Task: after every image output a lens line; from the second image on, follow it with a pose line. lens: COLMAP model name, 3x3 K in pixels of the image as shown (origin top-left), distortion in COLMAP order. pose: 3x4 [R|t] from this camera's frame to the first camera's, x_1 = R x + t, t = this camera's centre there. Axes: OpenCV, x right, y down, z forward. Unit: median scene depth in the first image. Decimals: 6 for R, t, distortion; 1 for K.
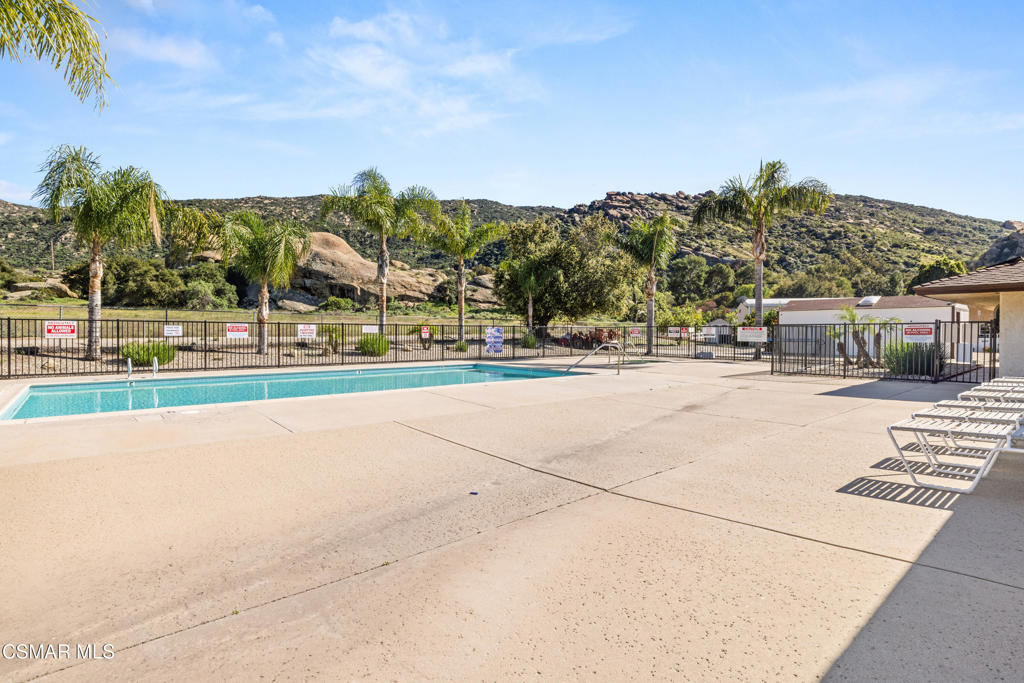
lens RADIAL K [[499.0, 0, 514.2], [0, 499.0, 337.9], [0, 0, 1]] dist [-0.005366, 0.002468]
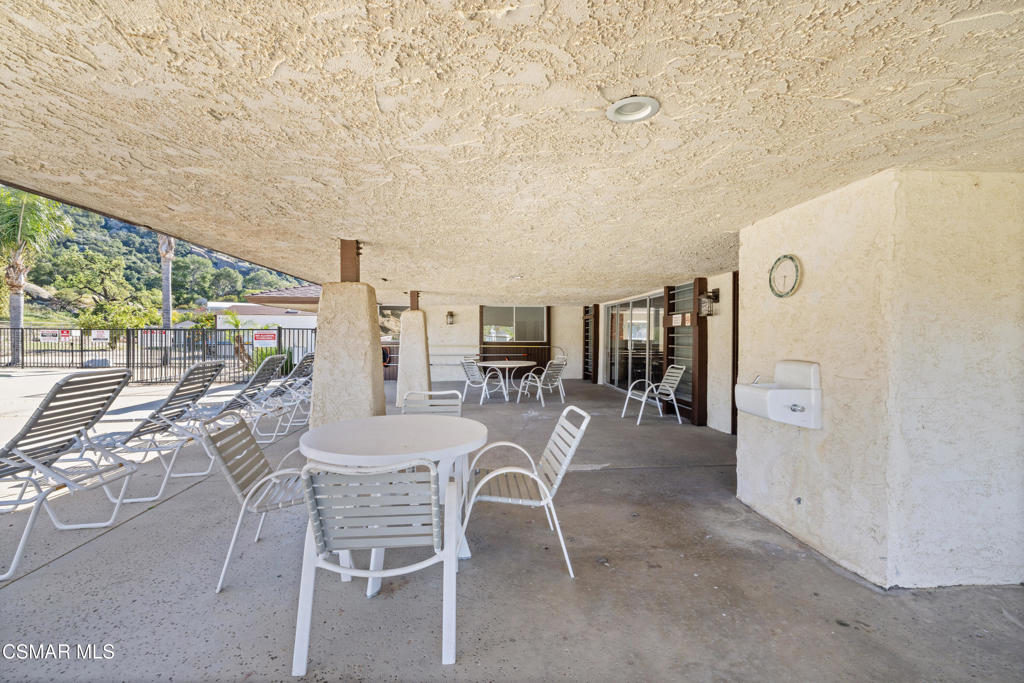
lens RADIAL K [[430.9, 0, 509.2], [0, 430.9, 336.3], [0, 0, 1]] dist [0.000803, 0.000699]
pose [[0.582088, -0.003030, 0.813120, 0.024672], [0.007188, 0.999973, -0.001419, -0.000628], [-0.813094, 0.006671, 0.582094, 0.001108]]
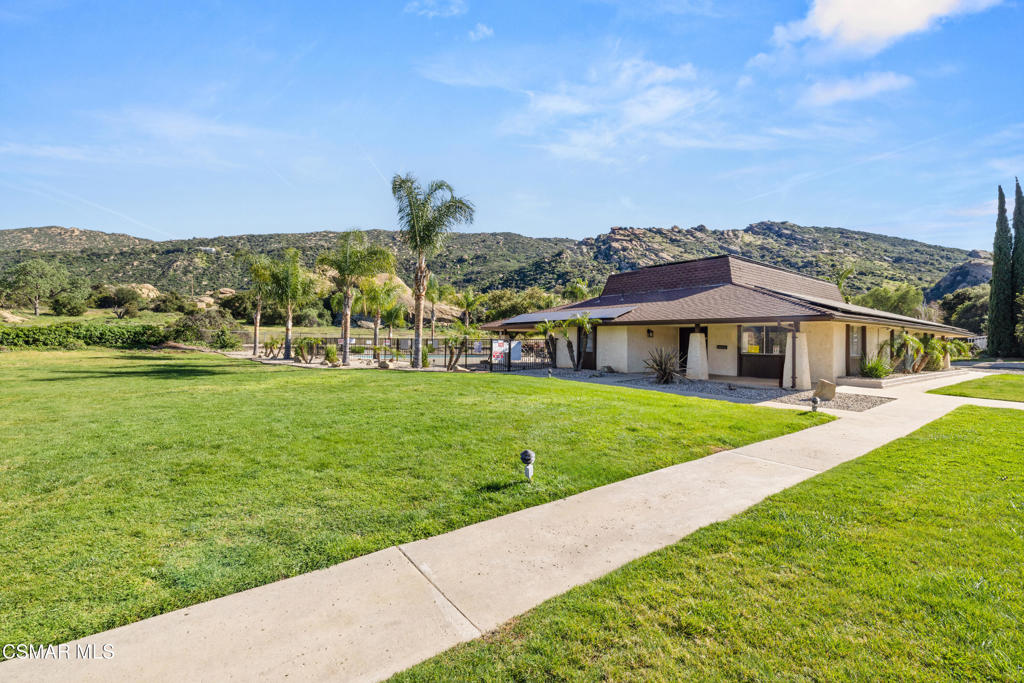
lens RADIAL K [[430.9, 0, 508.5], [0, 430.9, 342.1], [0, 0, 1]] dist [0.000803, 0.000699]
pose [[0.998097, 0.011657, -0.060552, 0.029419], [-0.012623, 0.999799, -0.015591, 0.001155], [0.060358, 0.016326, 0.998043, -0.134402]]
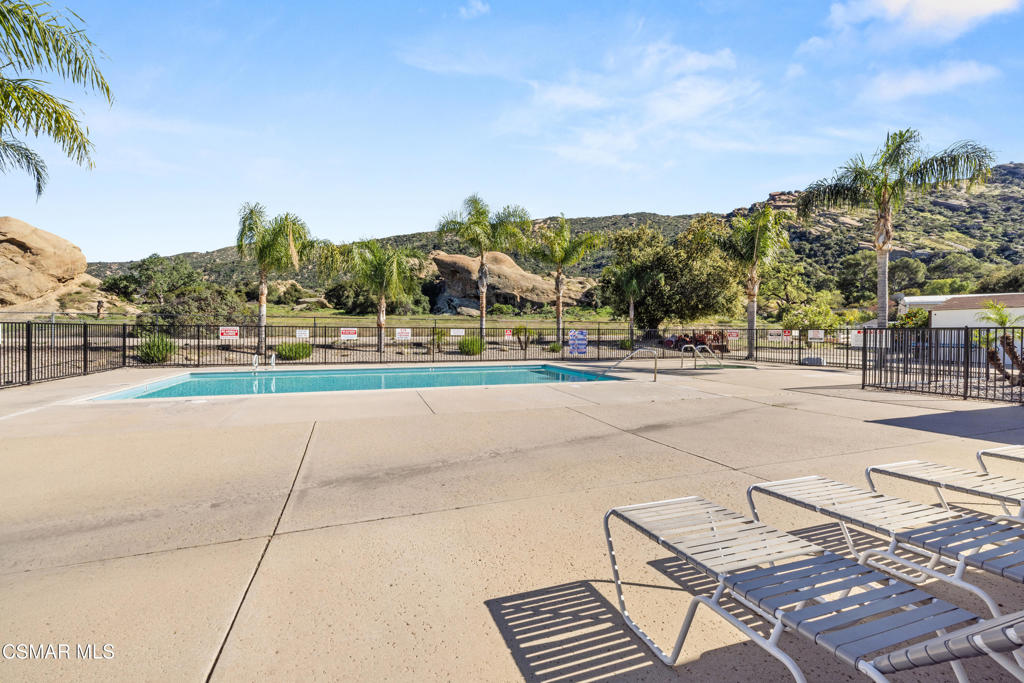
lens RADIAL K [[430.9, 0, 508.1], [0, 430.9, 337.9], [0, 0, 1]] dist [0.000803, 0.000699]
pose [[0.934491, 0.006139, -0.355933, 0.018737], [-0.005723, 0.999981, 0.002220, -0.000742], [0.355940, -0.000038, 0.934509, 0.010509]]
